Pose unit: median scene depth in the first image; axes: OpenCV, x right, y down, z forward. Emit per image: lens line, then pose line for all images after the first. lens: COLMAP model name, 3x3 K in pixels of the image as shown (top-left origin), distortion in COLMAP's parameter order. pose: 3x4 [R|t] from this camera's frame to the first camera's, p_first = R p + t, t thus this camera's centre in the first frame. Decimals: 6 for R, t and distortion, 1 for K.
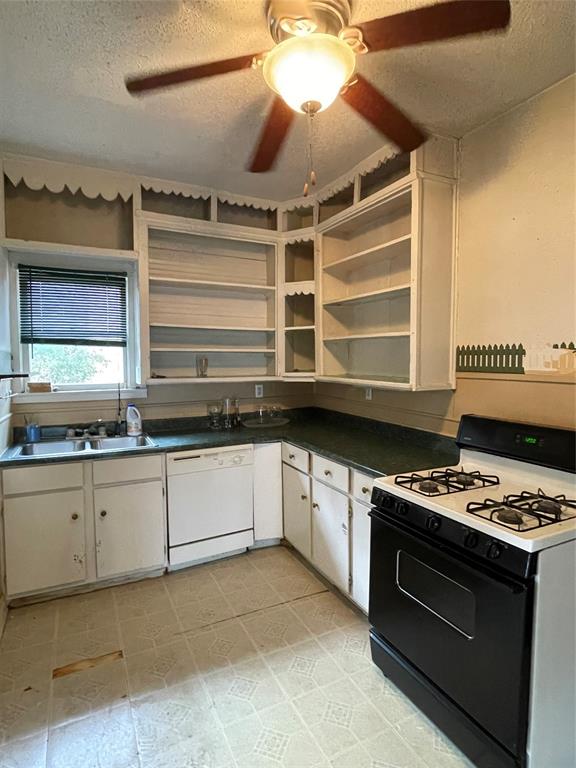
lens RADIAL K [[424.3, 0, 288.0], [0, 424.3, 384.0], [0, 0, 1]] dist [0.002109, -0.001302]
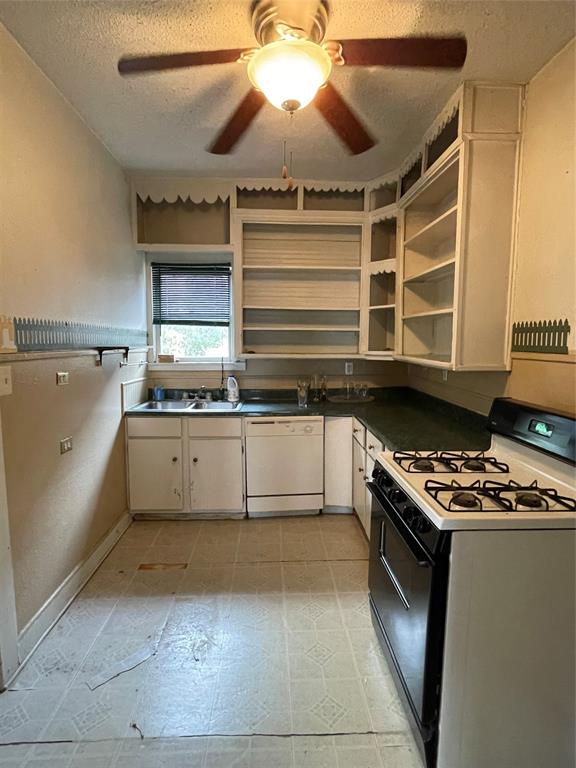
lens RADIAL K [[424.3, 0, 288.0], [0, 424.3, 384.0], [0, 0, 1]] dist [0.002109, -0.001302]
pose [[0.910918, 0.049252, -0.409637, 0.276584], [-0.030627, 0.998182, 0.051910, 0.006649], [0.411449, -0.034740, 0.910770, -0.017860]]
